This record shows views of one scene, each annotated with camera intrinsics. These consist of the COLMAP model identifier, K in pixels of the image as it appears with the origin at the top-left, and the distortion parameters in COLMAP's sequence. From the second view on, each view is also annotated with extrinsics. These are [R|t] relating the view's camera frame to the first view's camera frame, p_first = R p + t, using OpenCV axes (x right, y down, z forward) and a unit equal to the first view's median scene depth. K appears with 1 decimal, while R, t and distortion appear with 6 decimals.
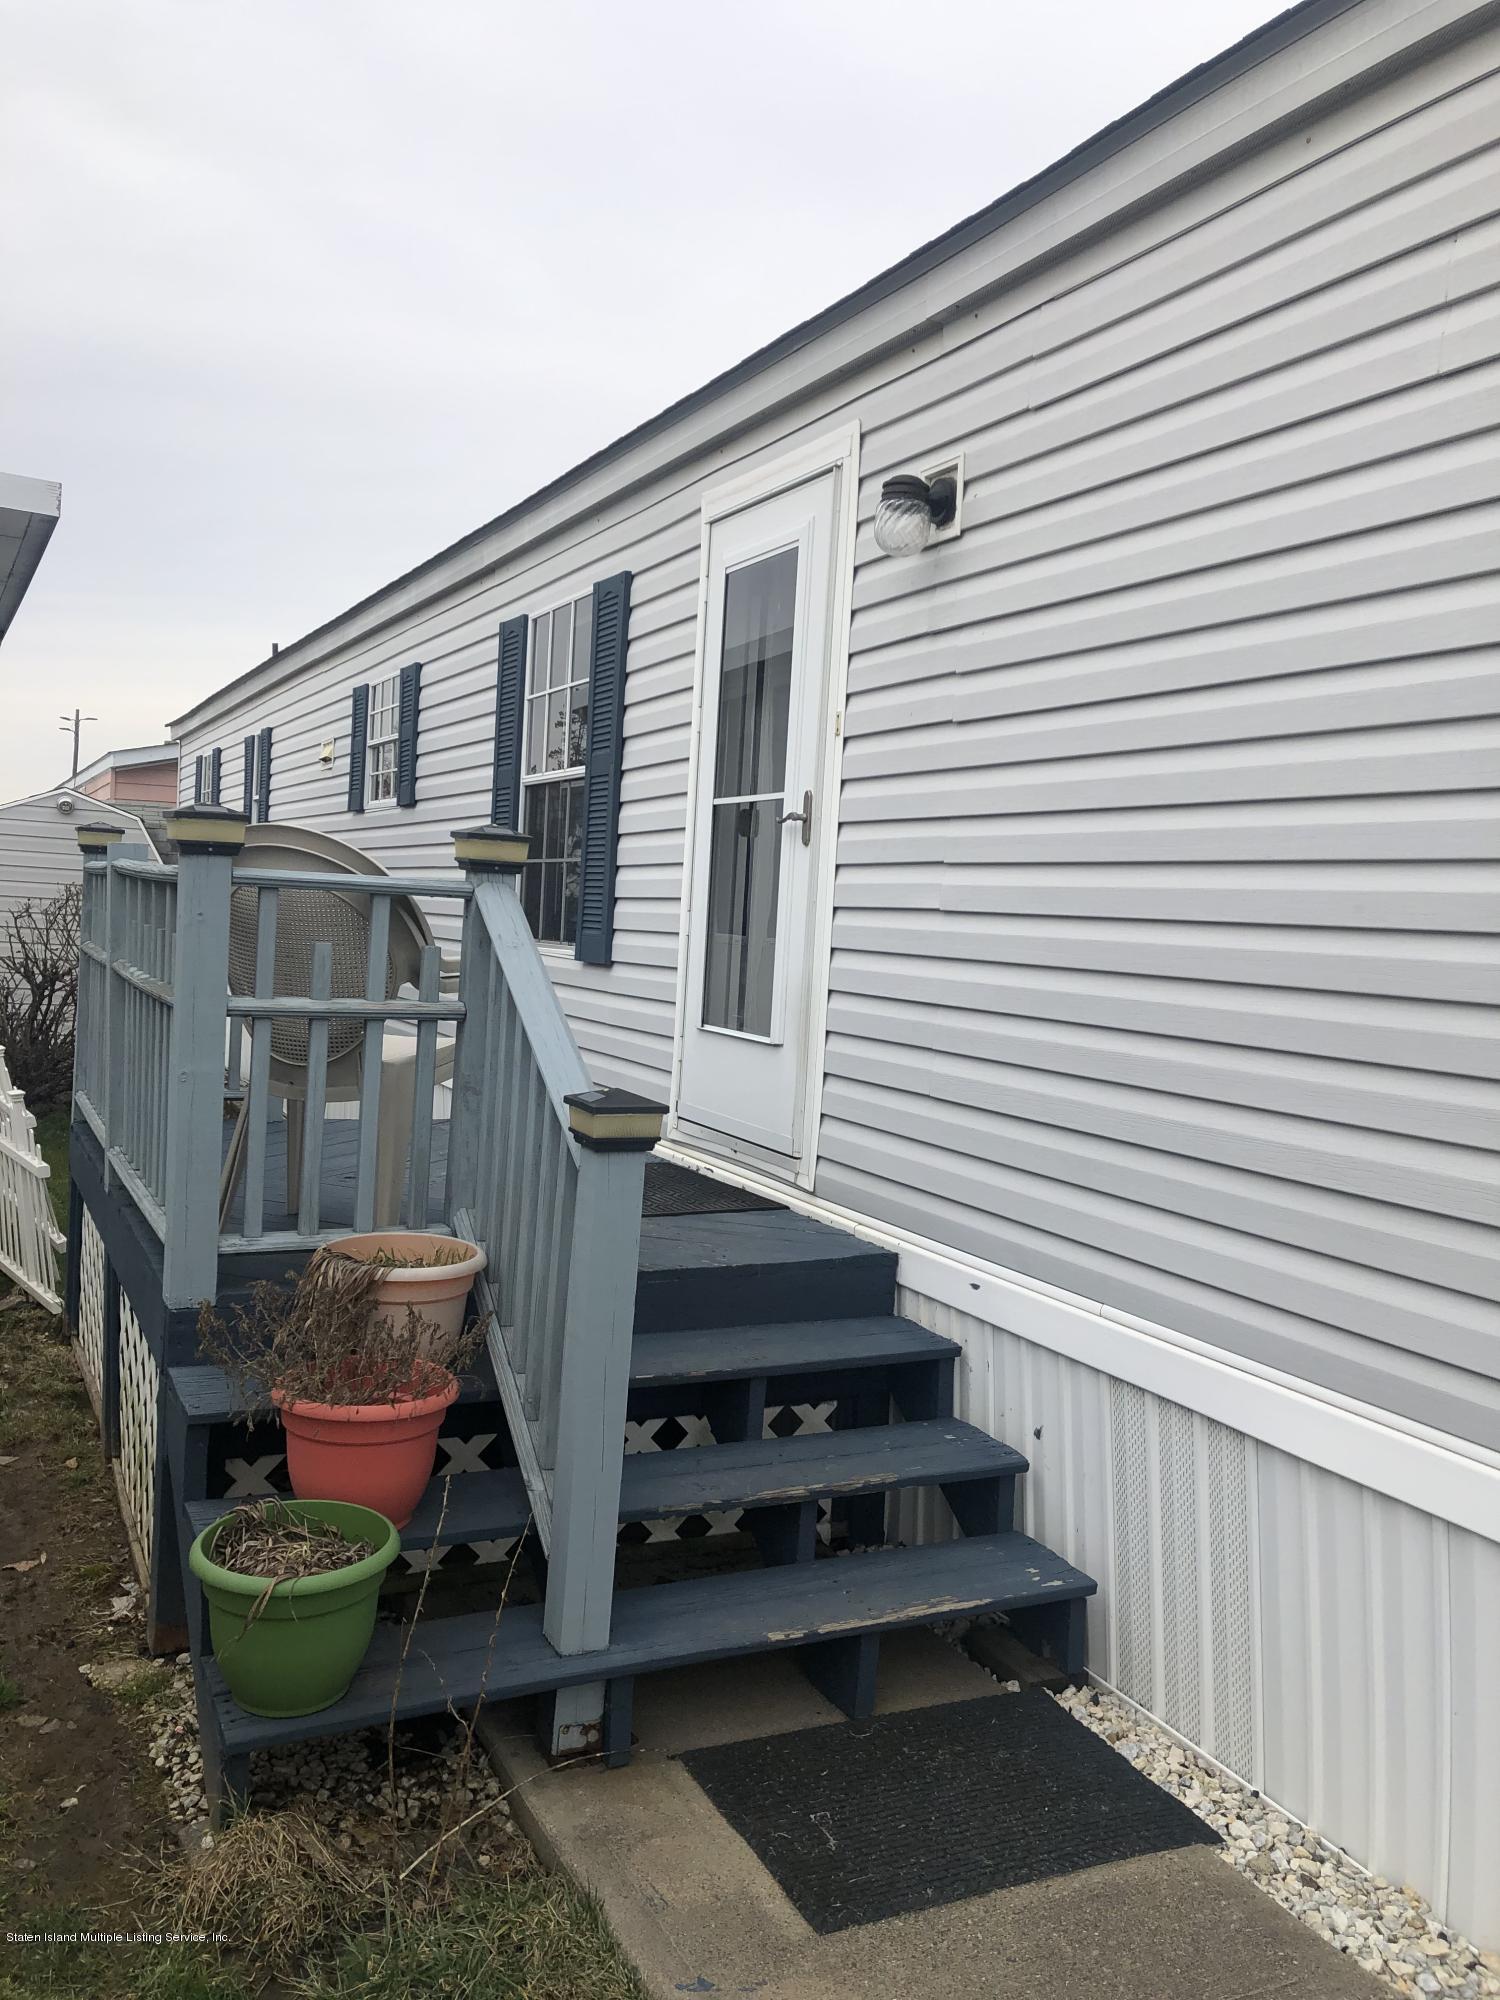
lens RADIAL K [[1657.9, 0, 754.7], [0, 1657.9, 1003.3], [0, 0, 1]] dist [0.074690, -0.004379]
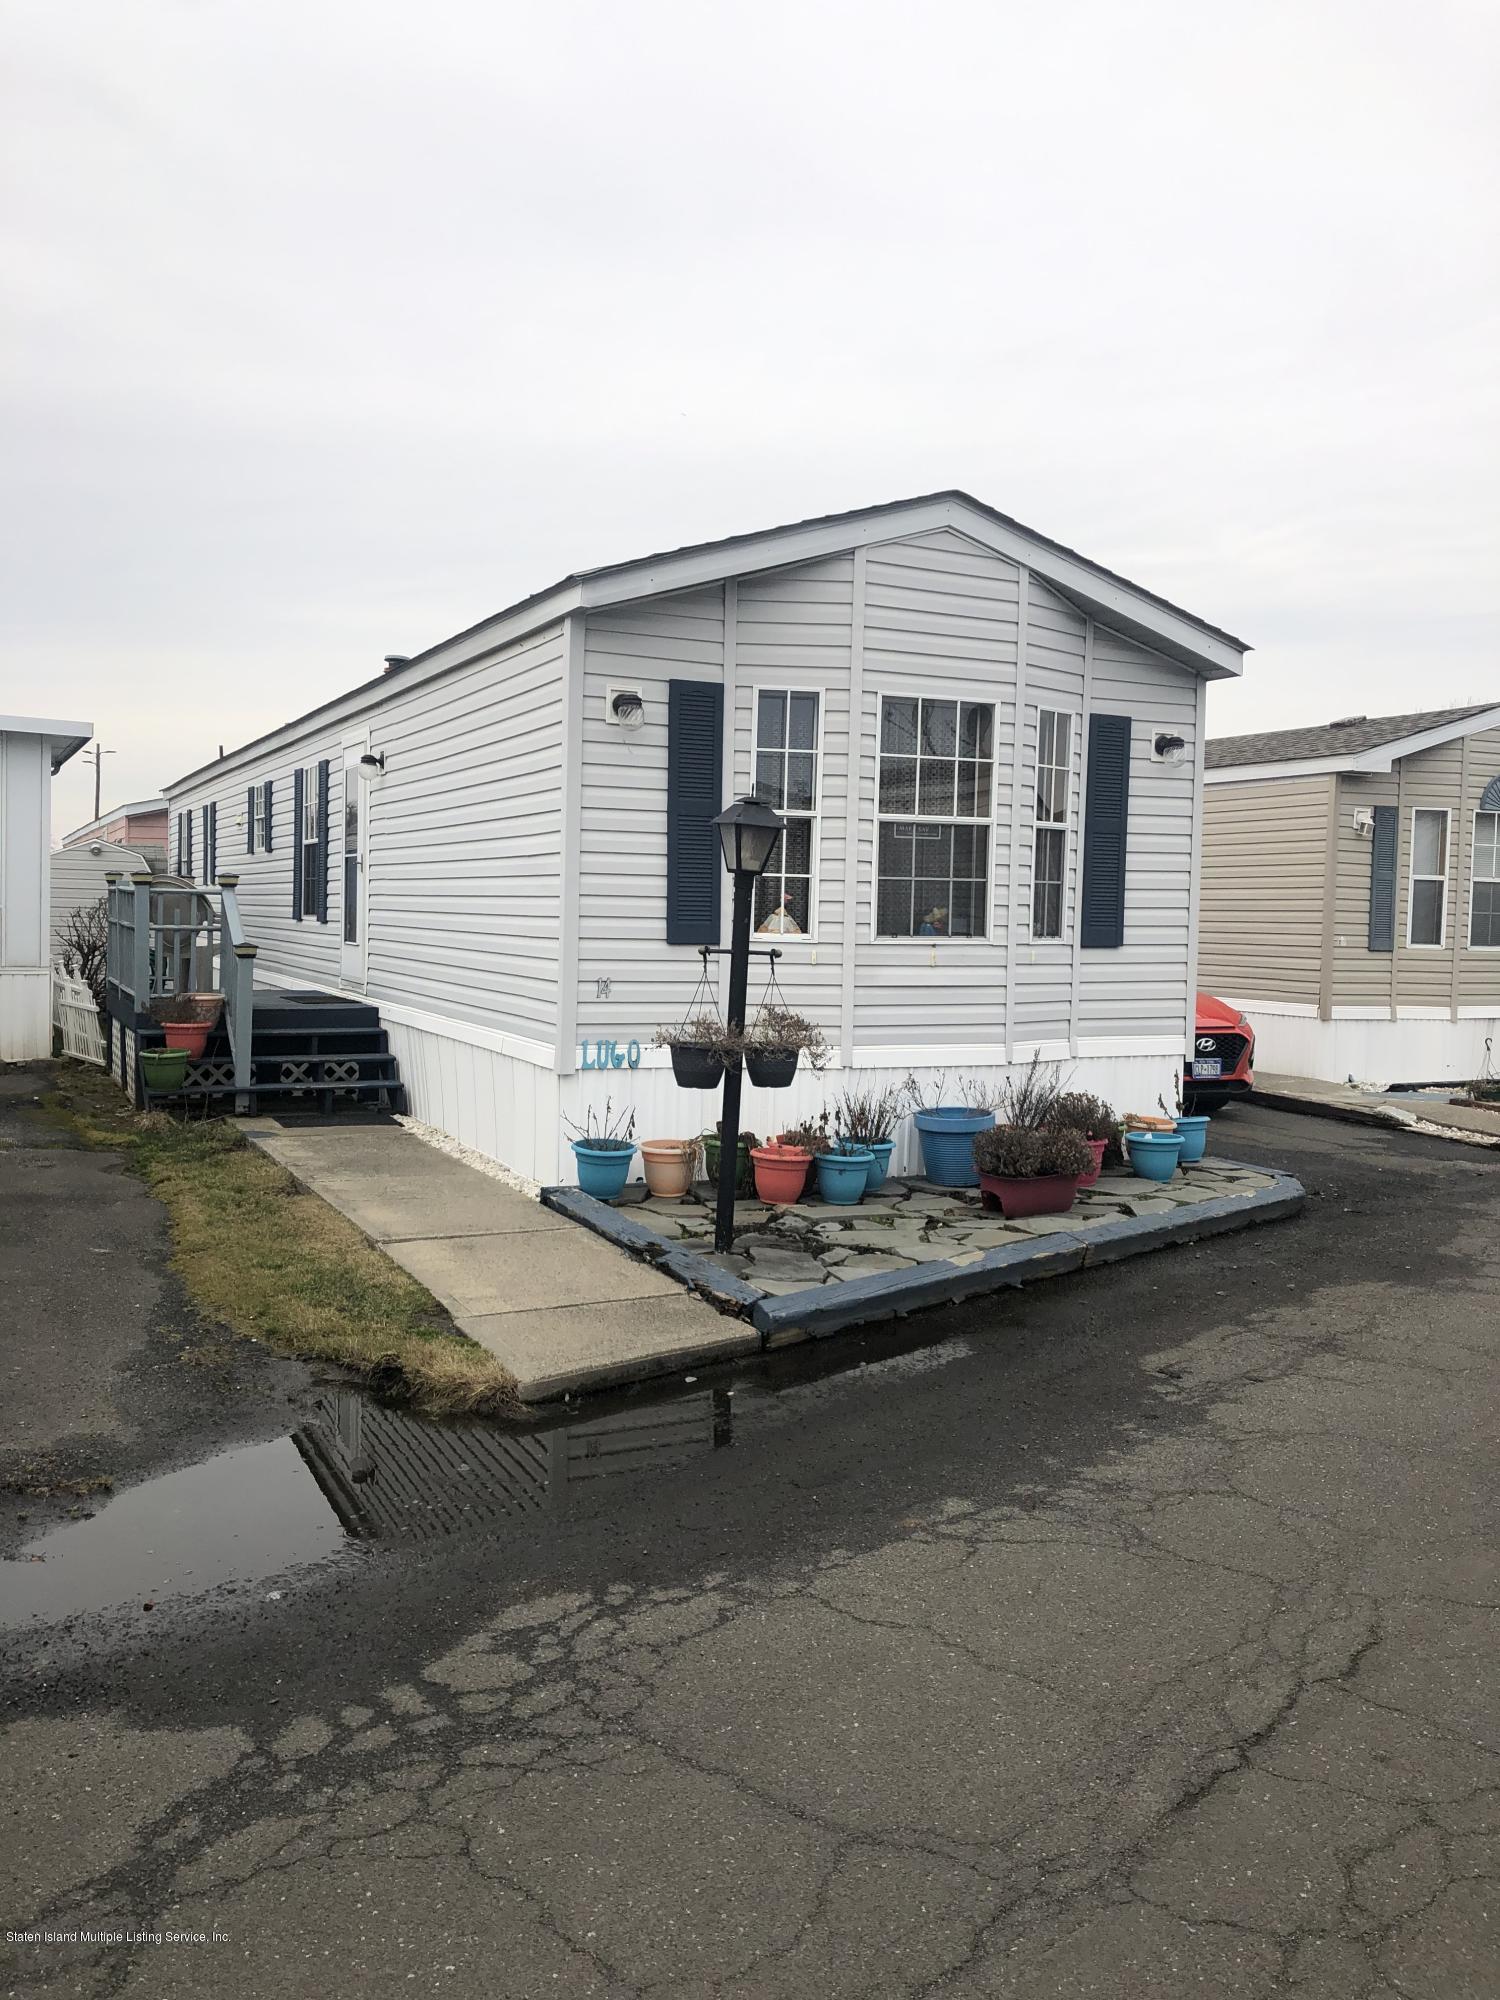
lens RADIAL K [[1593.1, 0, 750.0], [0, 1593.1, 1000.0], [0, 0, 1]] dist [0.028323, -0.014506]
pose [[0.999478, -0.032282, -0.000907, 0.503783], [0.032284, 0.999475, 0.002799, 0.098807], [0.000816, -0.002827, 0.999996, -1.260285]]
